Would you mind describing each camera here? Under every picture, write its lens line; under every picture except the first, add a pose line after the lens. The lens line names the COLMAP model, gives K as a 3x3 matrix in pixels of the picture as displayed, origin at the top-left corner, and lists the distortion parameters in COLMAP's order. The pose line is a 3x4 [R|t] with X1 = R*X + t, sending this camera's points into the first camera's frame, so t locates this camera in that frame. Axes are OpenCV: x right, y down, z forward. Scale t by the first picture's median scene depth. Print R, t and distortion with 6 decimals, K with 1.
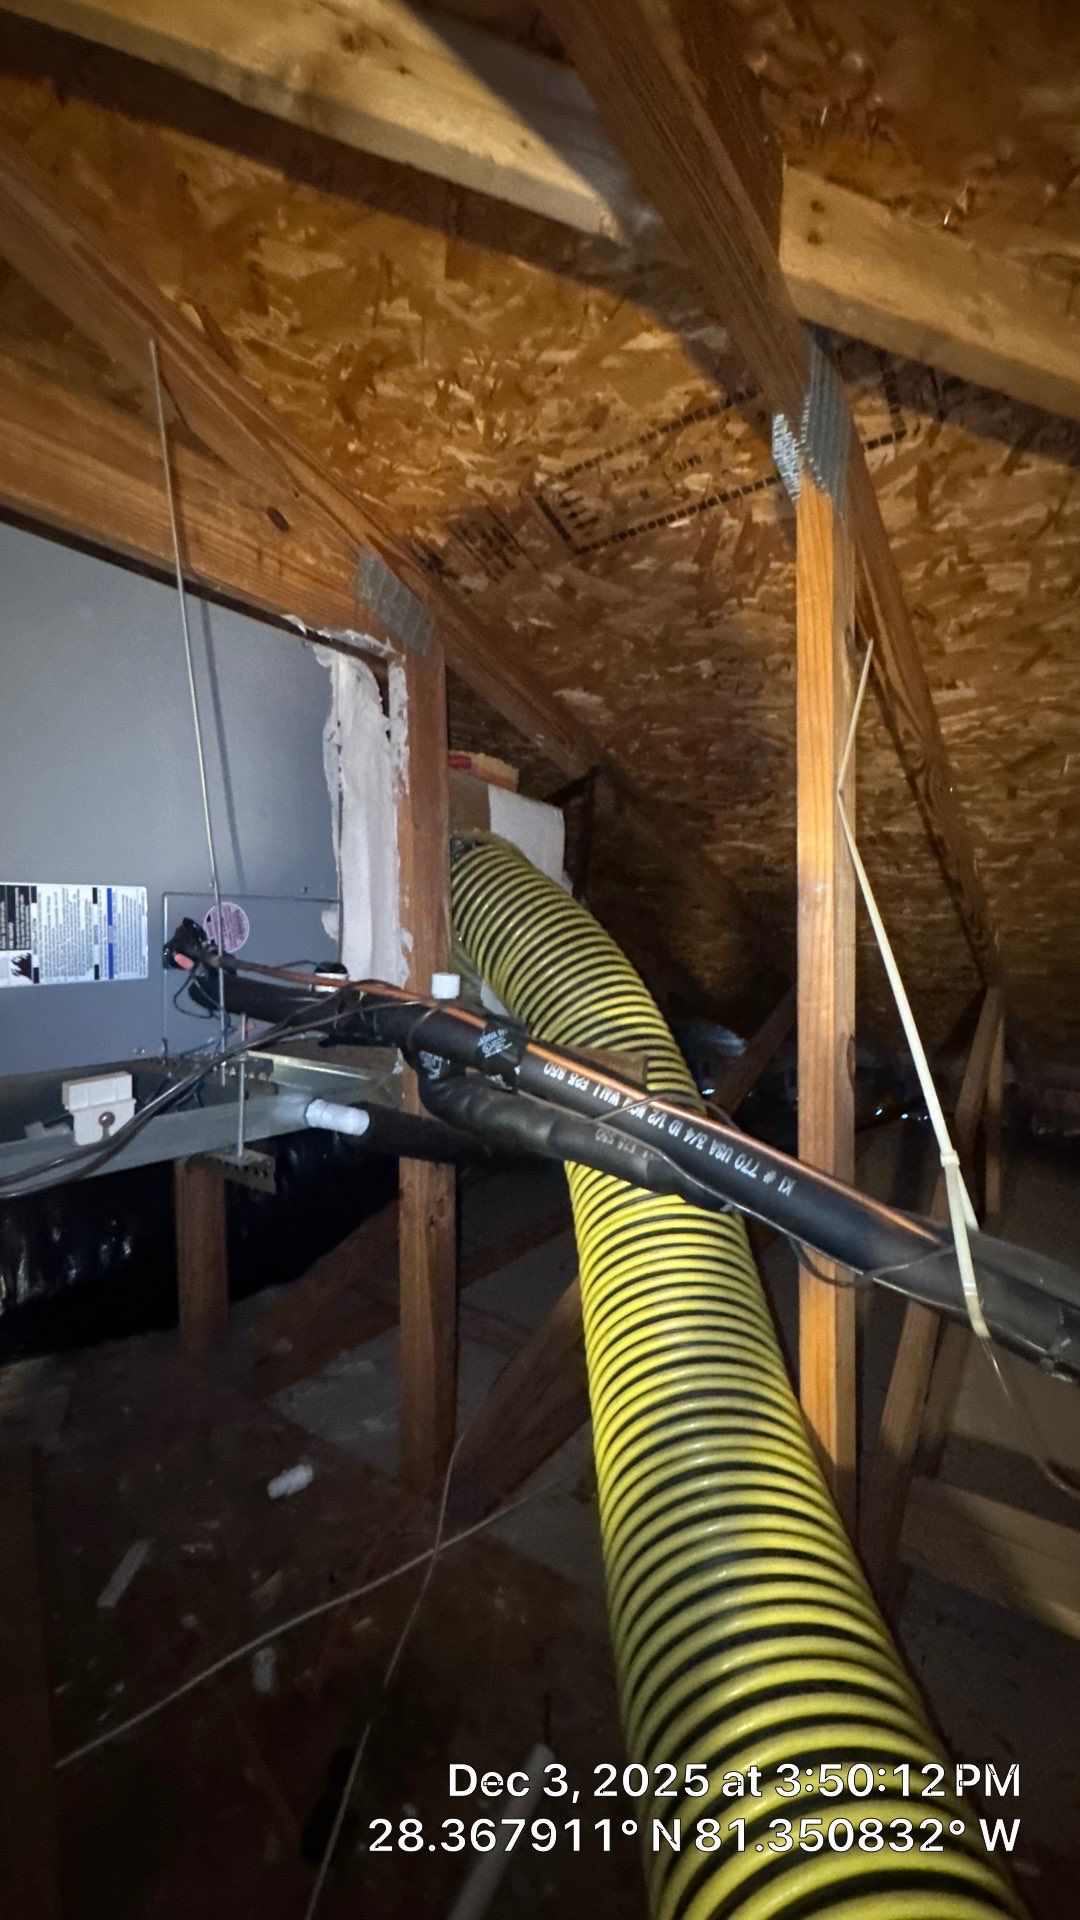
lens RADIAL K [[776.7, 0, 542.6], [0, 776.7, 966.8], [0, 0, 1]] dist [-0.002358, 0.000170]
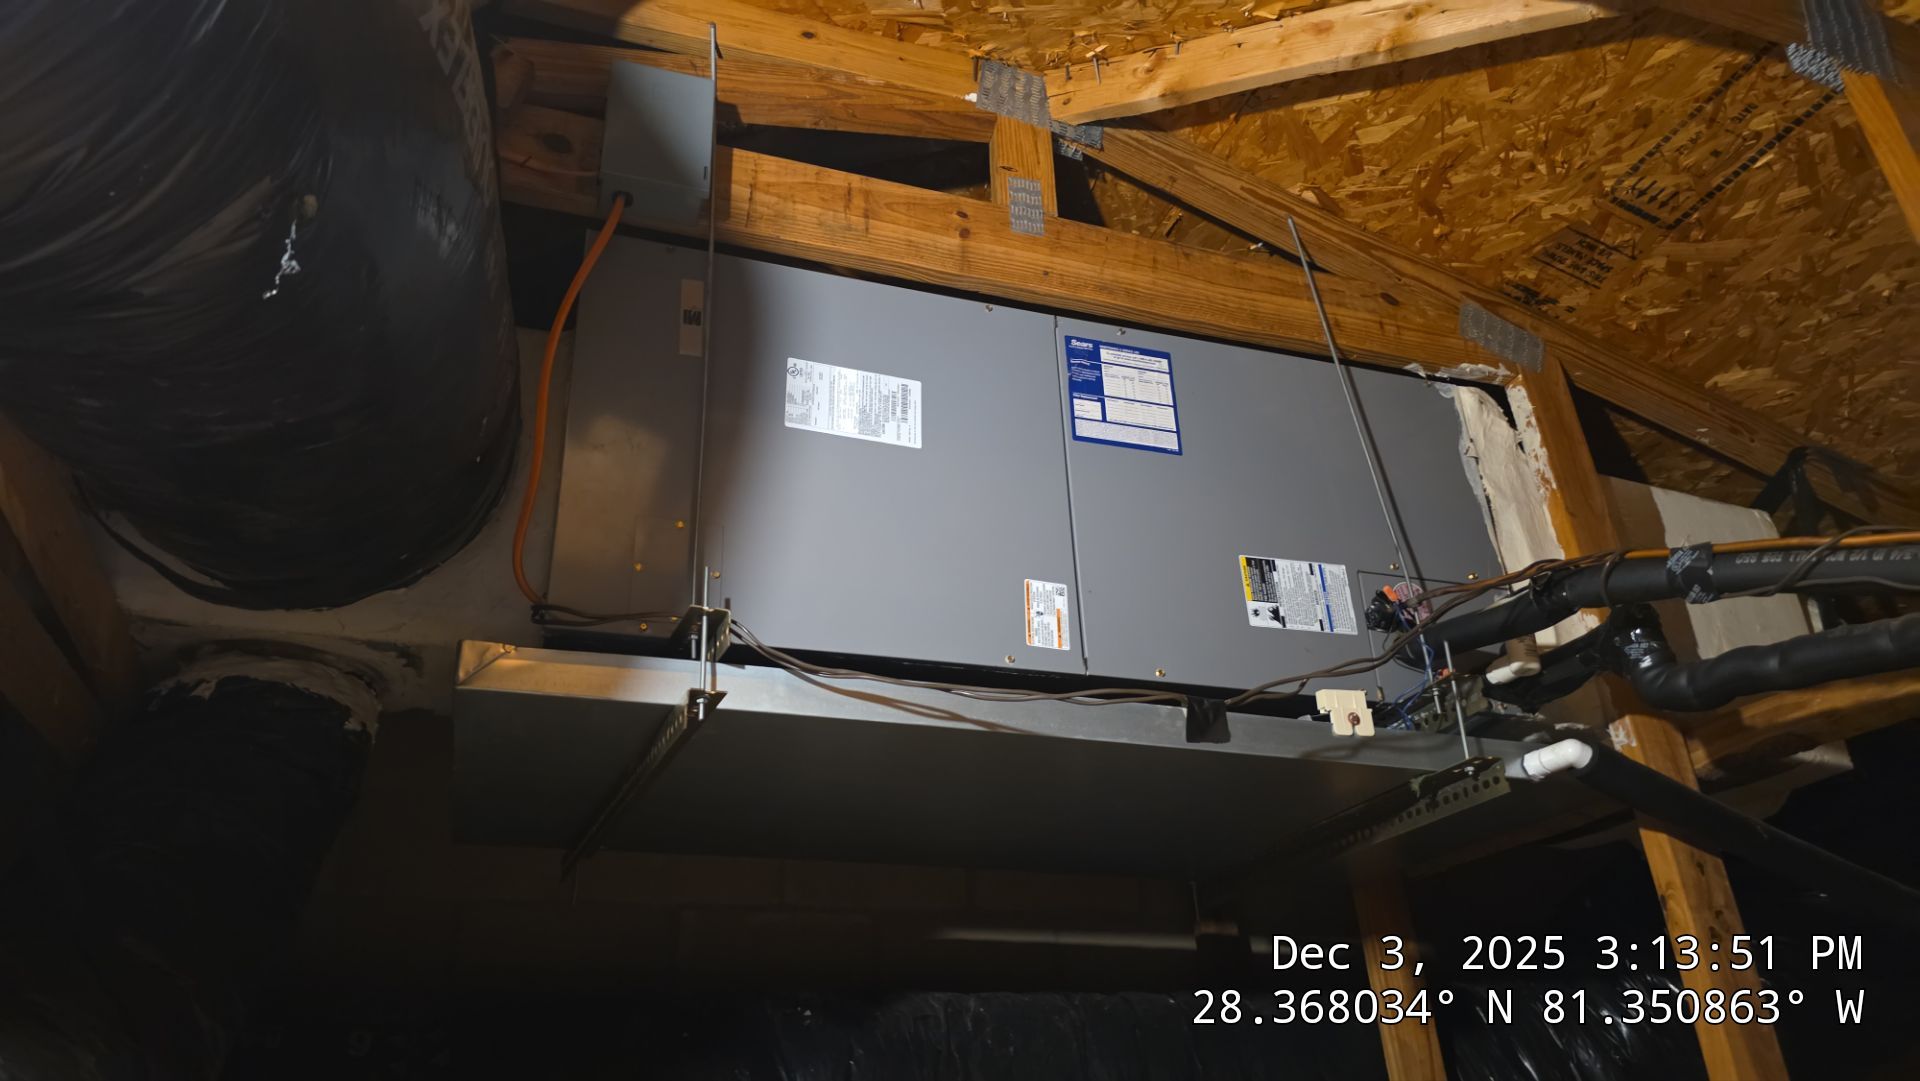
lens RADIAL K [[1337.8, 0, 924.3], [0, 1337.8, 538.5], [0, 0, 1]] dist [0.046499, -0.035484]
pose [[0.807131, -0.292959, -0.512557, 0.051462], [0.018024, 0.880016, -0.474602, 0.766943], [0.590097, 0.373828, 0.715568, -0.836185]]
